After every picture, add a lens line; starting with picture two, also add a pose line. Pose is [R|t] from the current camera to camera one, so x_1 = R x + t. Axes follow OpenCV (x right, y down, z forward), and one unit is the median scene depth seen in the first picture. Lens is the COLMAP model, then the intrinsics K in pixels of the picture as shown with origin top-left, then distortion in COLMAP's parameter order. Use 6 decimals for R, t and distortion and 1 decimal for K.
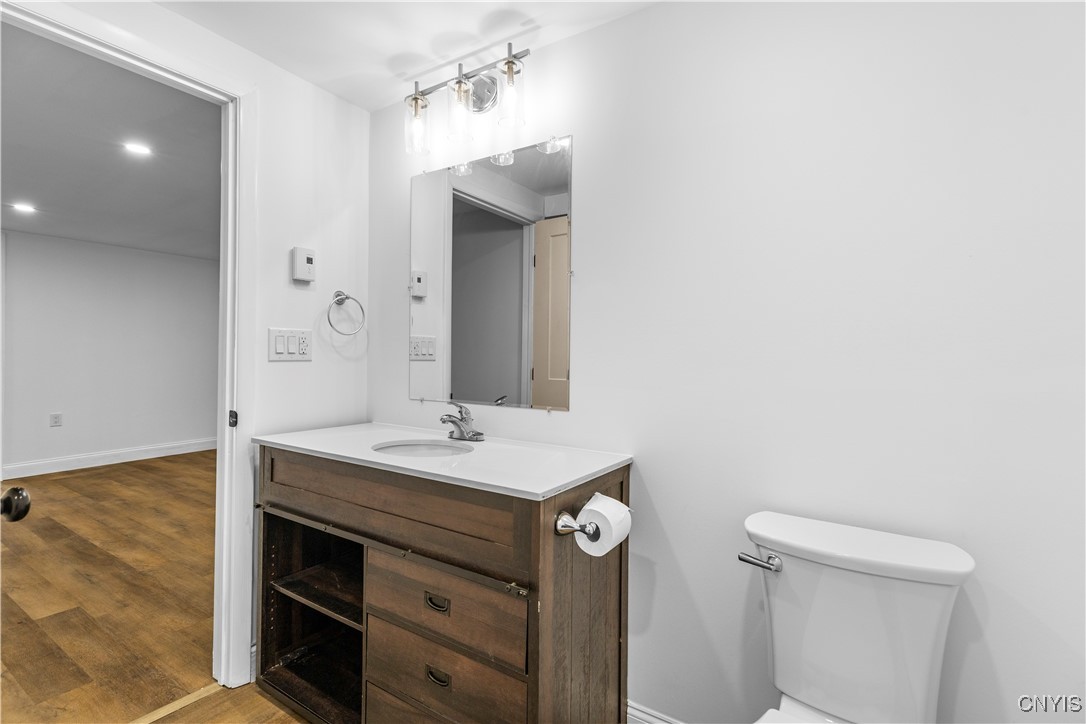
lens RADIAL K [[510.1, 0, 543.0], [0, 510.1, 362.0], [0, 0, 1]] dist [-0.002589, 0.000089]
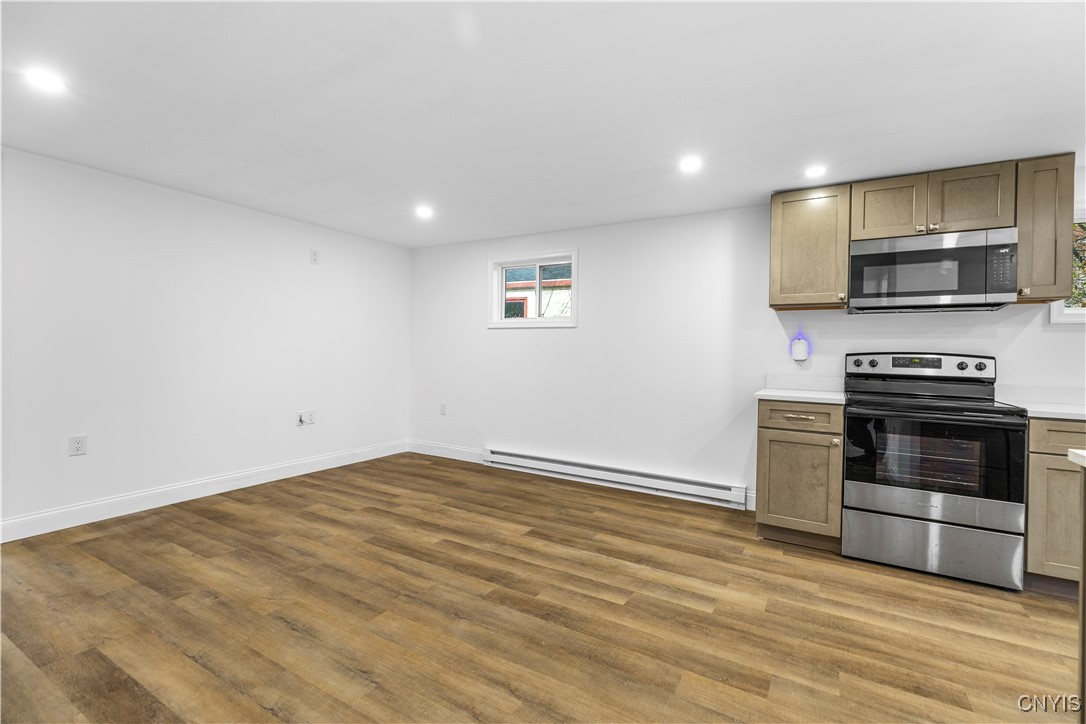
lens RADIAL K [[482.7, 0, 548.0], [0, 482.7, 352.8], [0, 0, 1]] dist [0.004617, -0.000444]
pose [[0.998255, 0.016034, 0.056836, -0.474225], [-0.015106, 0.999746, -0.016716, -0.009697], [-0.057090, 0.015828, 0.998244, 0.407981]]
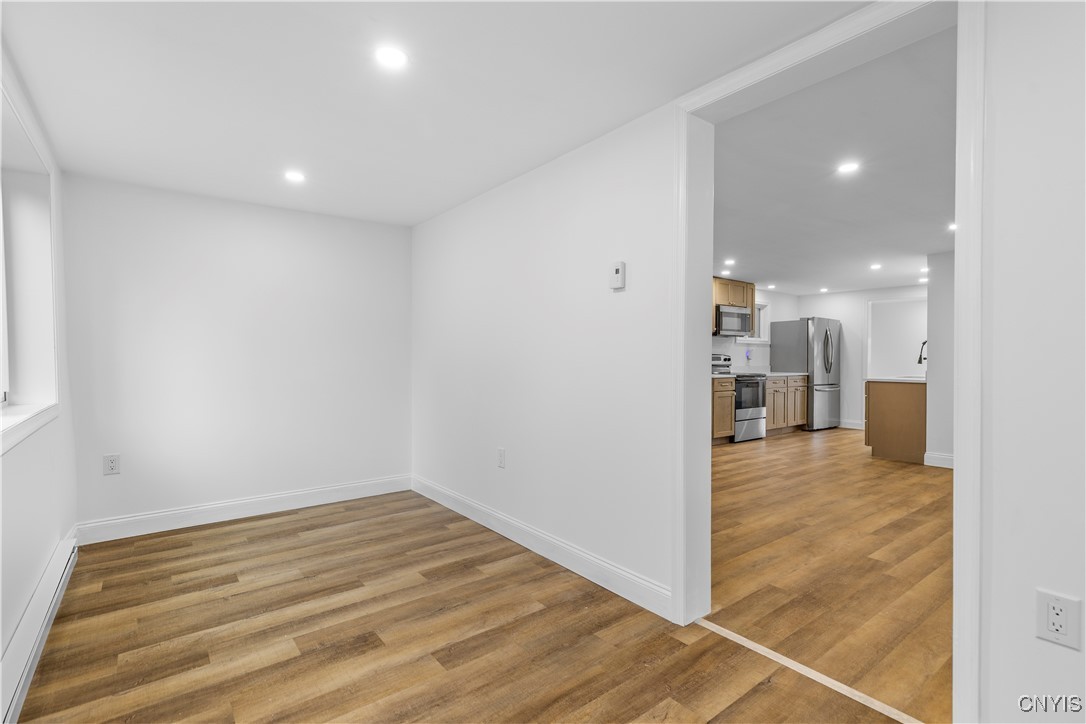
lens RADIAL K [[510.1, 0, 543.0], [0, 510.1, 362.0], [0, 0, 1]] dist [-0.002589, 0.000089]
pose [[0.333448, -0.013736, 0.942668, -1.882641], [0.013861, 0.999857, 0.009666, -0.031250], [-0.942667, 0.009843, 0.333591, 1.141955]]
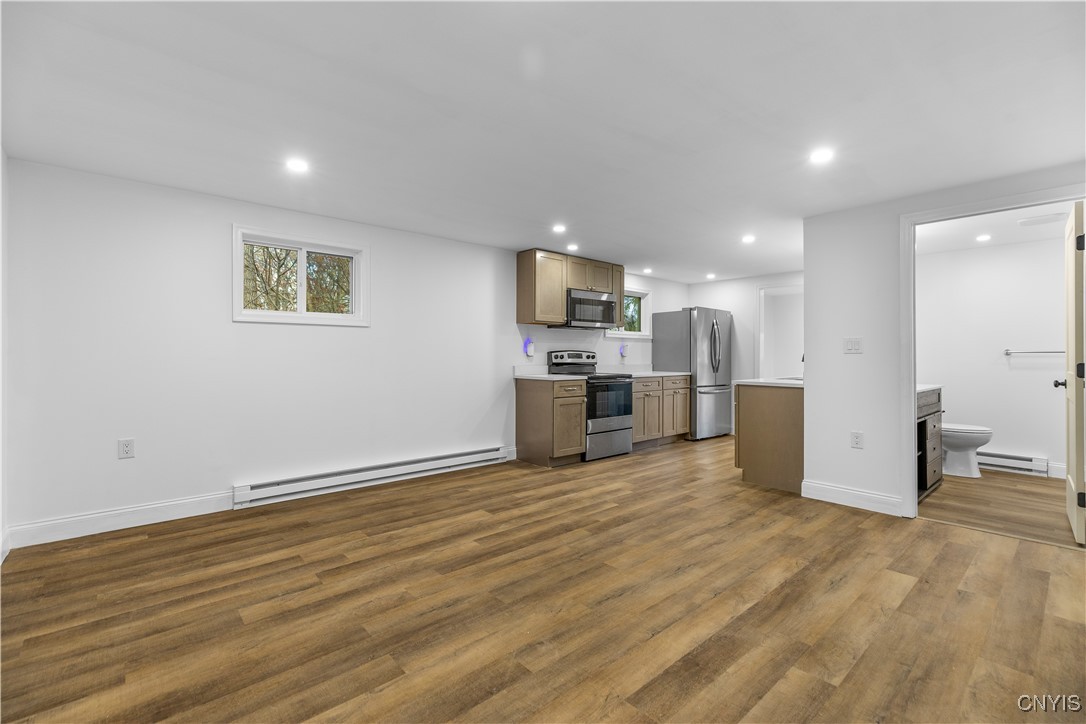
lens RADIAL K [[482.7, 0, 548.0], [0, 482.7, 352.8], [0, 0, 1]] dist [0.004617, -0.000444]
pose [[0.255840, -0.000692, 0.966719, -1.305466], [0.015846, 0.999868, -0.003478, -0.021639], [-0.966589, 0.016208, 0.255818, 0.864335]]
